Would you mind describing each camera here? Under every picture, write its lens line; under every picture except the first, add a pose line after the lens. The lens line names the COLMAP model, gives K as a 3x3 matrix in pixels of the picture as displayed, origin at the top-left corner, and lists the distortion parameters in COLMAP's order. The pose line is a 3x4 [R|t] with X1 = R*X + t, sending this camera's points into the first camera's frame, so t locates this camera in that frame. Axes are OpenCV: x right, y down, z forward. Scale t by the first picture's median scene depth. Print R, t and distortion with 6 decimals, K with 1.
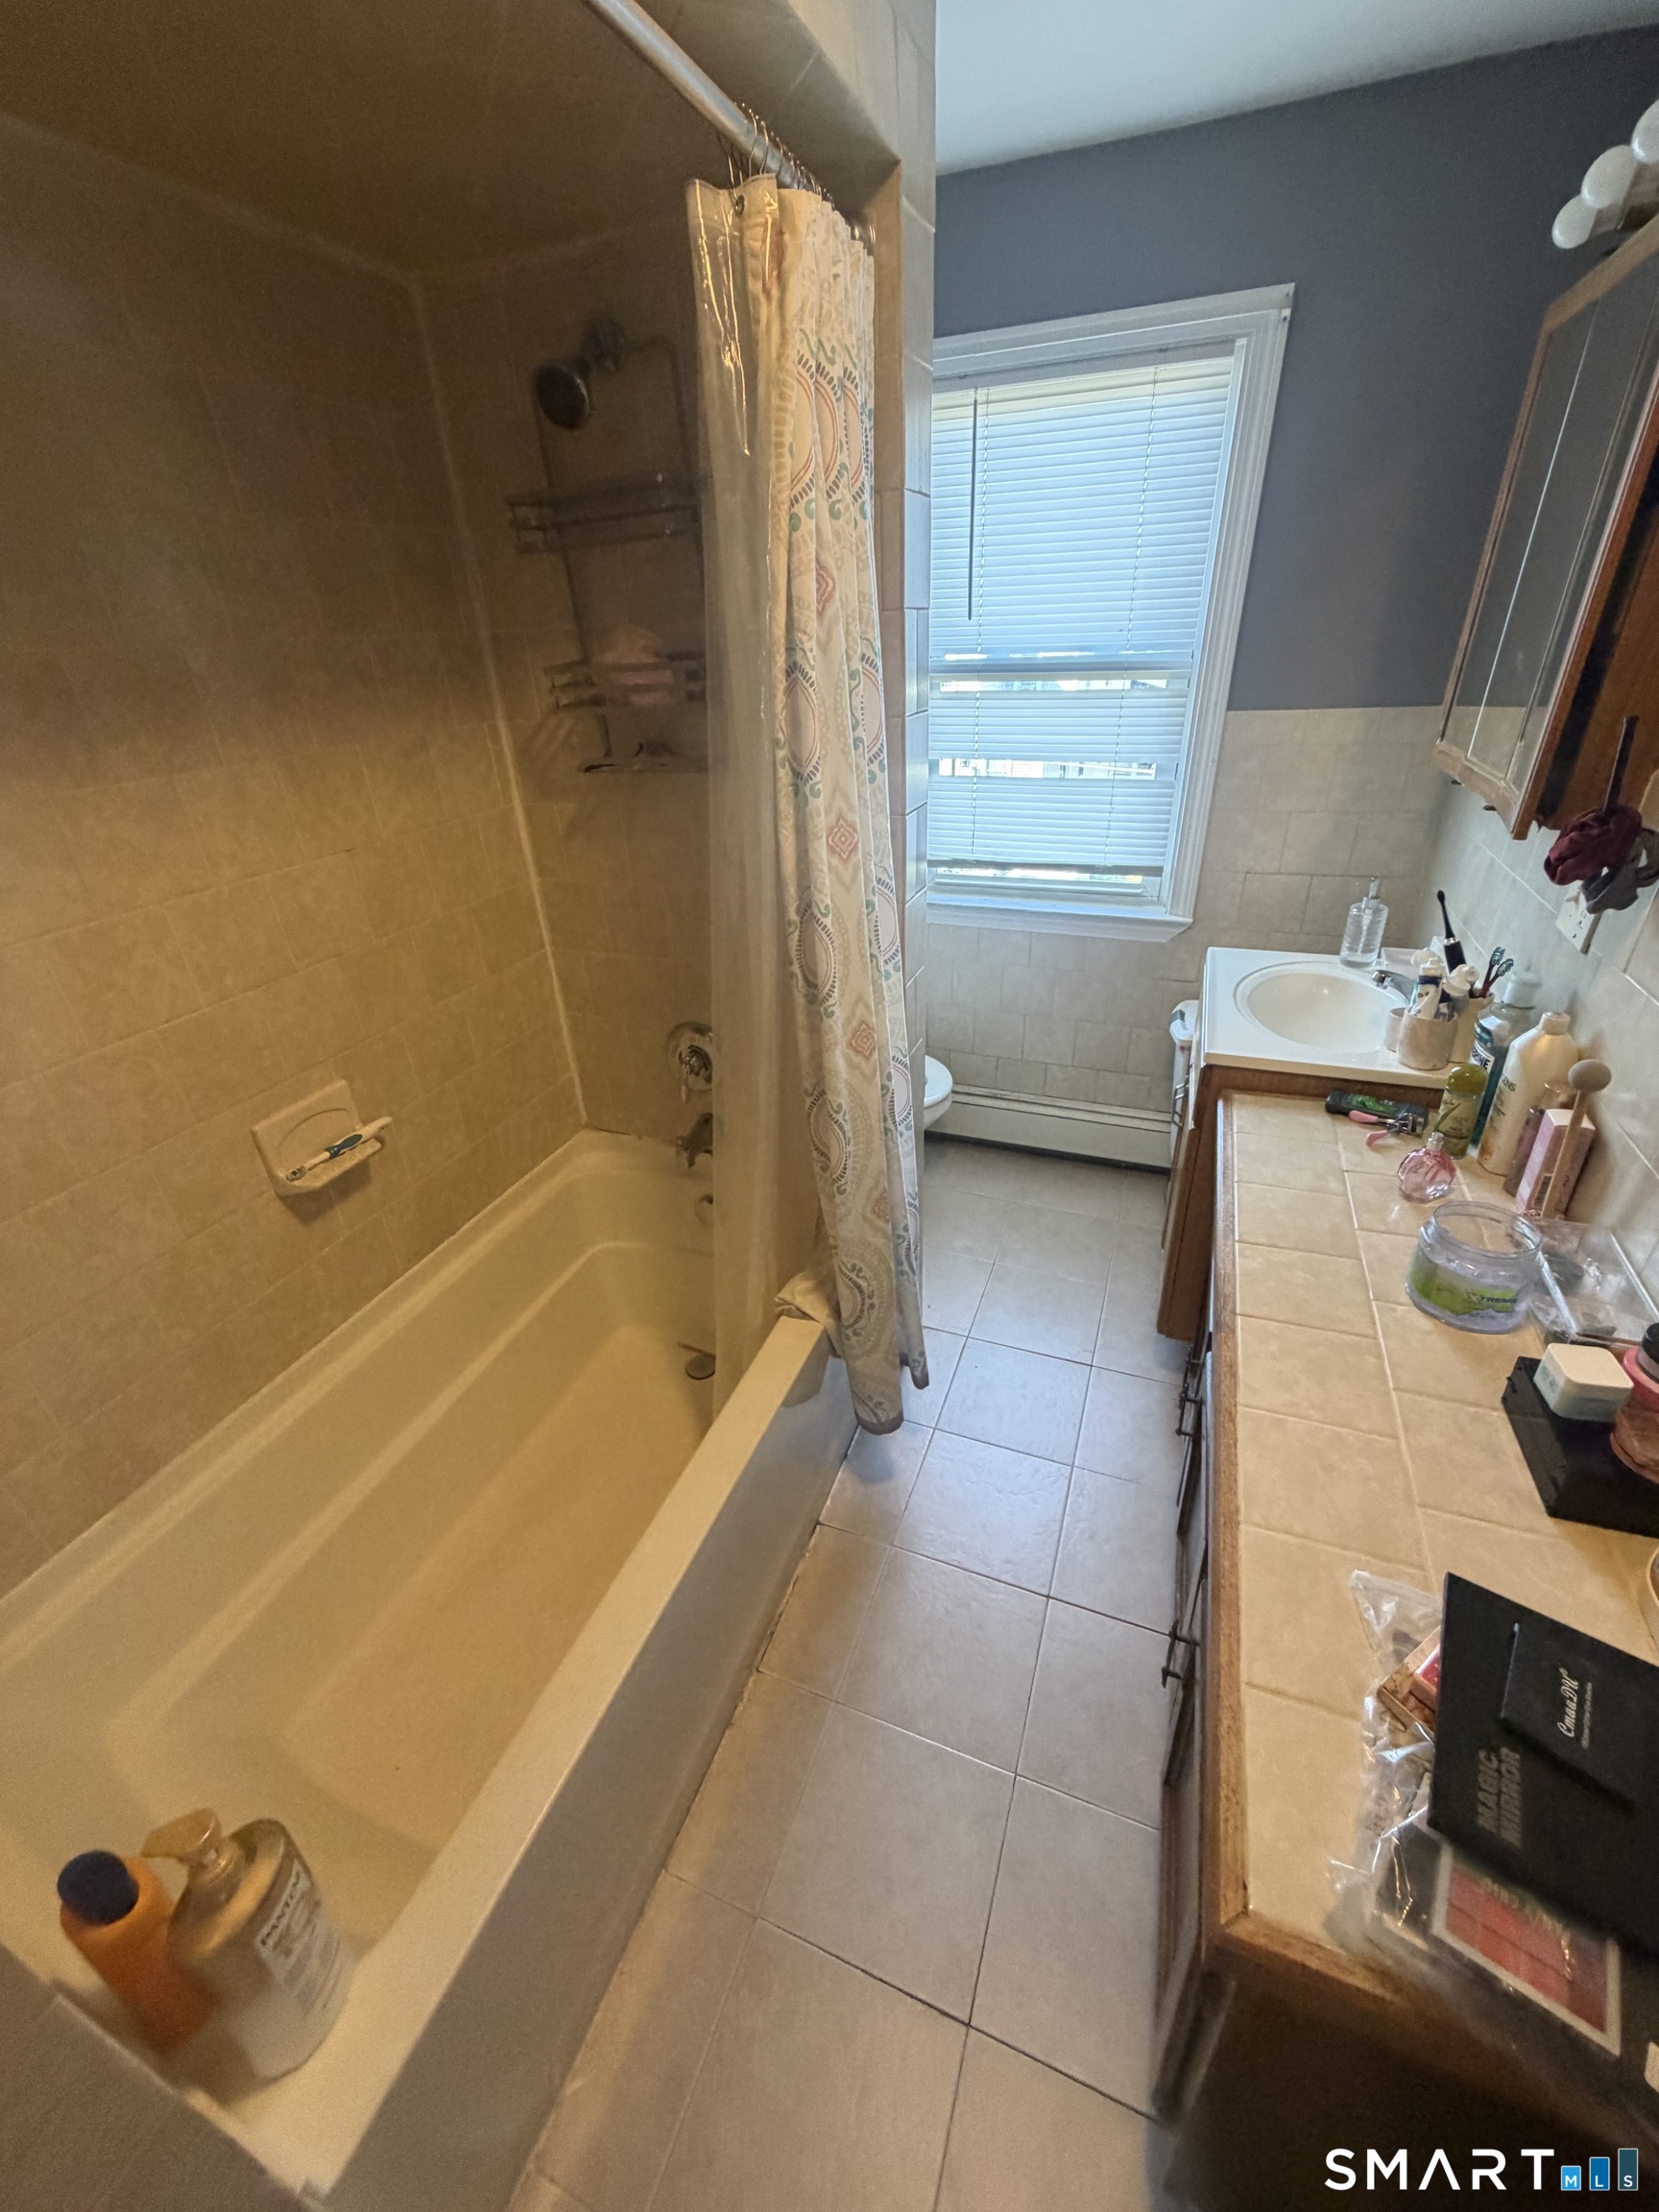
lens RADIAL K [[874.5, 0, 836.1], [0, 874.5, 1091.4], [0, 0, 1]] dist [0.001728, -0.000715]
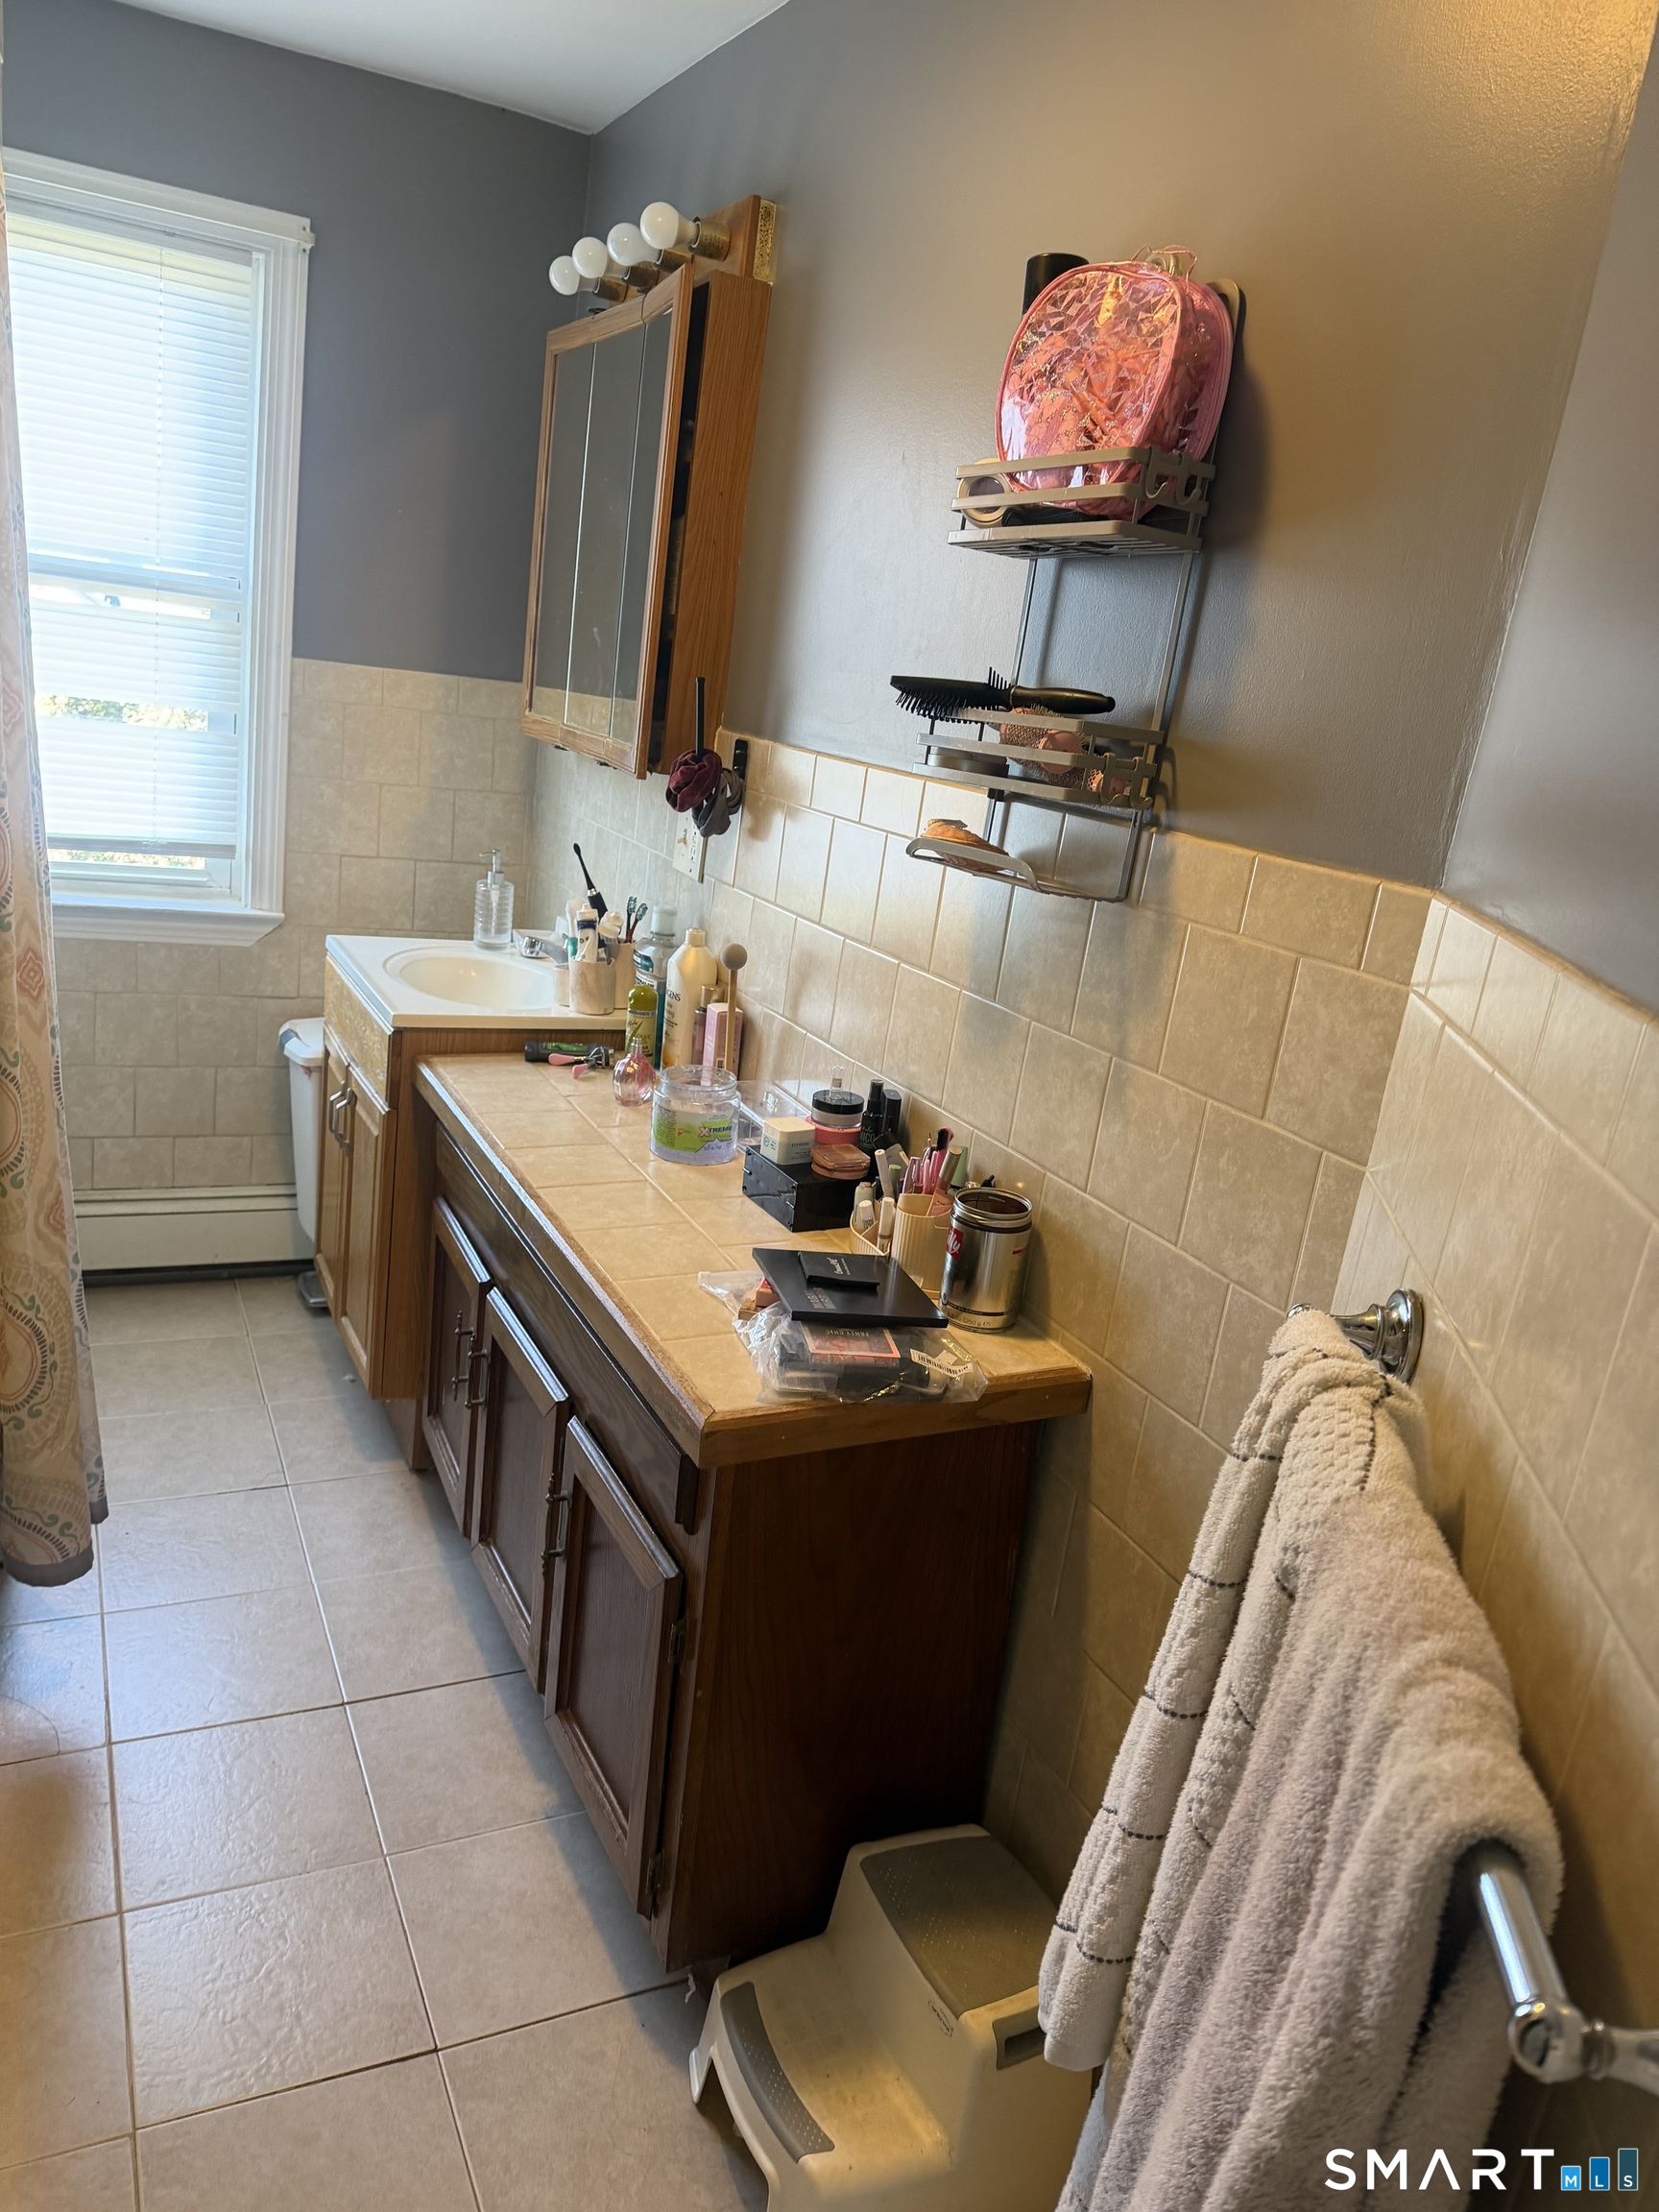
lens RADIAL K [[1534.3, 0, 829.5], [0, 1534.3, 1106.0], [0, 0, 1]] dist [0.121602, -0.203274]
pose [[0.663258, -0.078117, 0.744303, -0.467163], [0.205988, 0.975179, -0.081210, 0.272171], [-0.719484, 0.207181, 0.662886, -0.334139]]
